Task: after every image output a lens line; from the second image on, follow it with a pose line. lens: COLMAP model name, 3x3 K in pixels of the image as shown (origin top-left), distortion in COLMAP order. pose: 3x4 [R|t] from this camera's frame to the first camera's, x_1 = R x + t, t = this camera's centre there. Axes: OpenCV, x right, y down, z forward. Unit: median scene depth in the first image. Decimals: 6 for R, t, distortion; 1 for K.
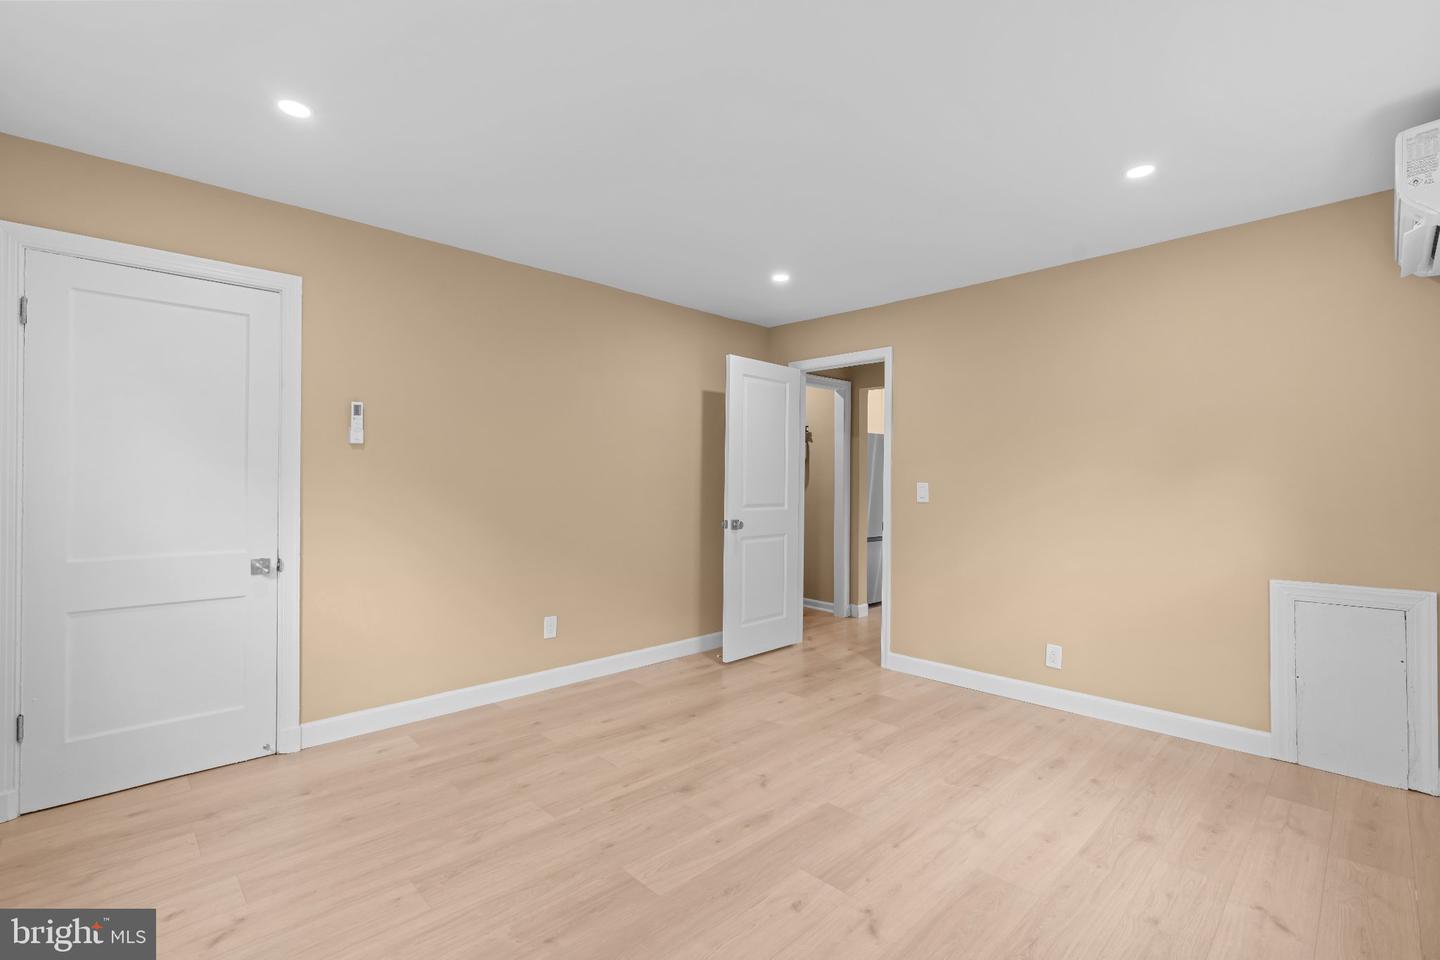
lens RADIAL K [[665.2, 0, 714.4], [0, 665.2, 474.3], [0, 0, 1]] dist [-0.003165, 0.000051]
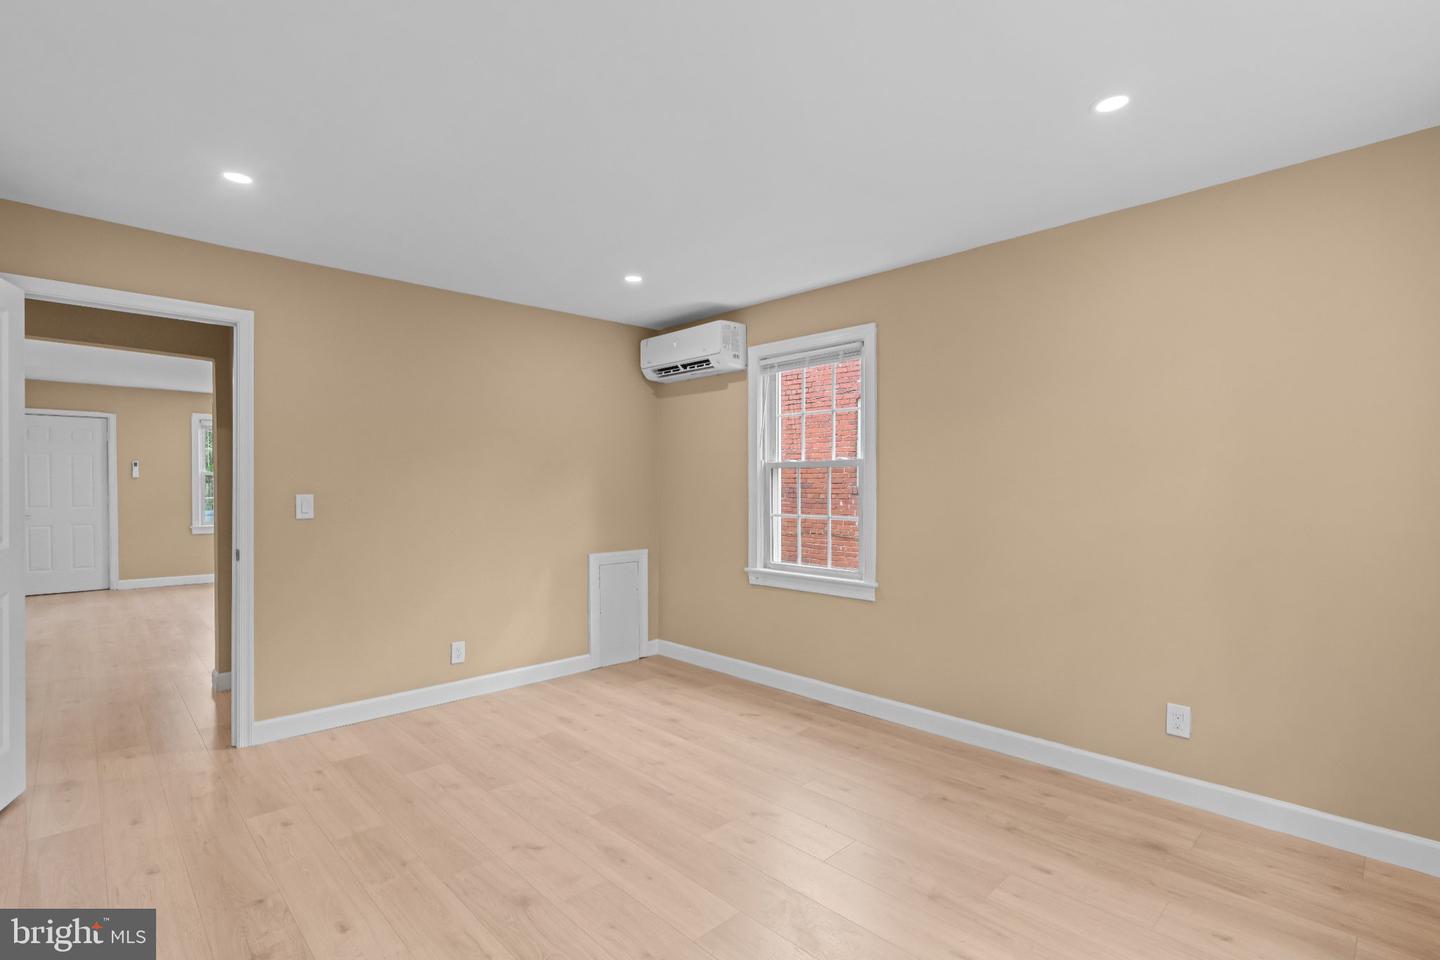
lens RADIAL K [[671.0, 0, 748.4], [0, 671.0, 483.4], [0, 0, 1]] dist [-0.002097, 0.000134]
pose [[-0.032255, -0.000981, 0.999479, -0.759207], [-0.012439, 0.999922, 0.000580, -0.011442], [-0.999402, -0.012414, -0.032265, 0.712762]]
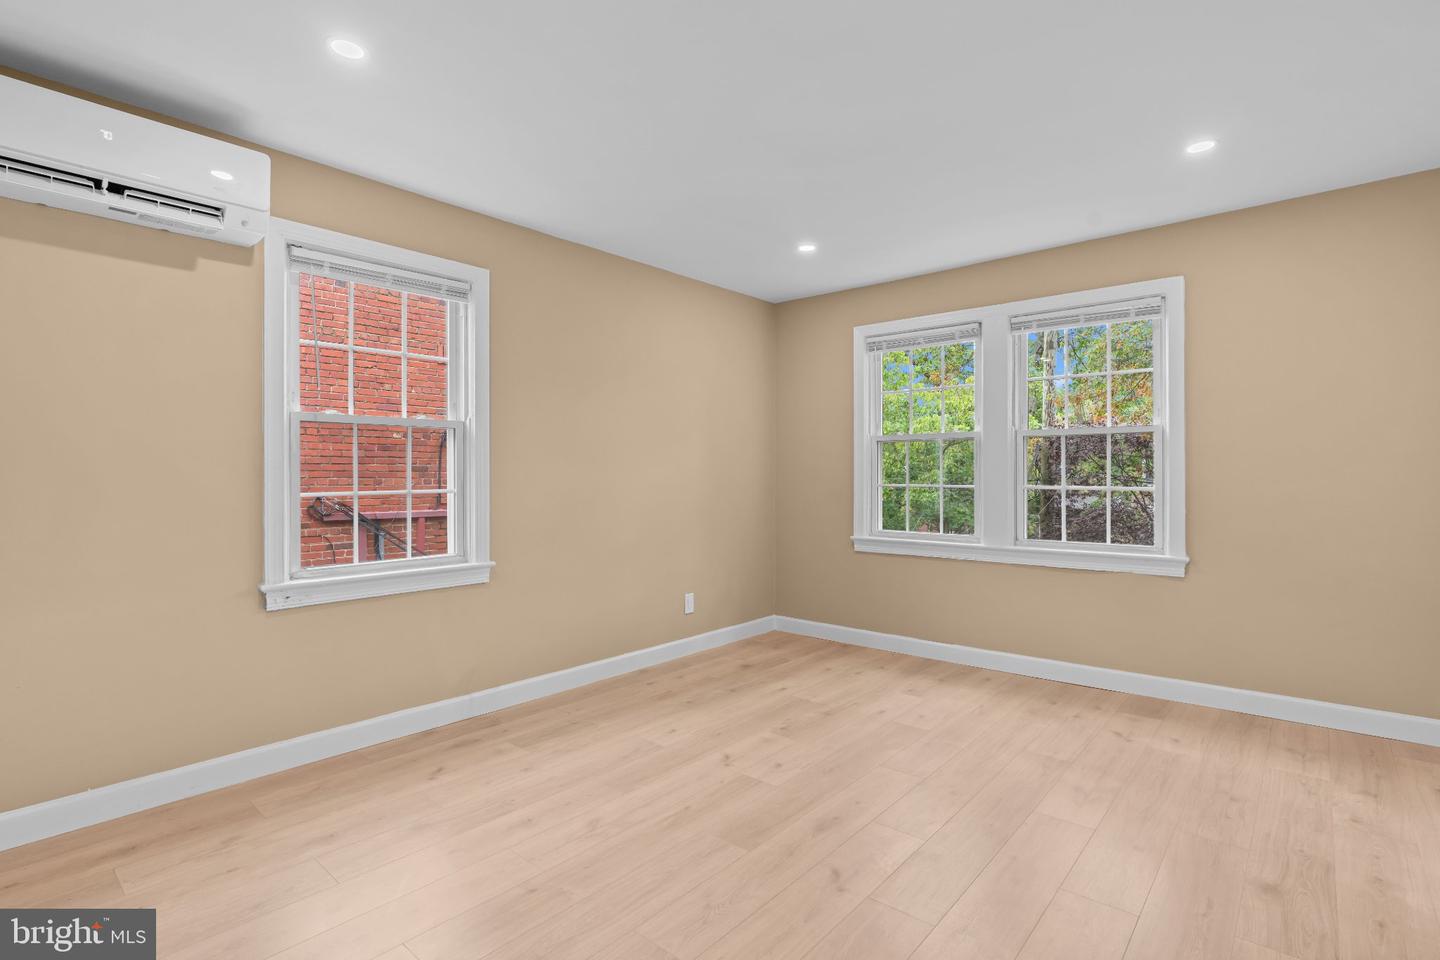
lens RADIAL K [[665.2, 0, 714.4], [0, 665.2, 474.3], [0, 0, 1]] dist [-0.003165, 0.000051]
pose [[-0.997527, -0.002563, -0.070238, 0.240393], [-0.001685, 0.999920, -0.012560, 0.042227], [0.070265, -0.012411, -0.997451, 1.609004]]
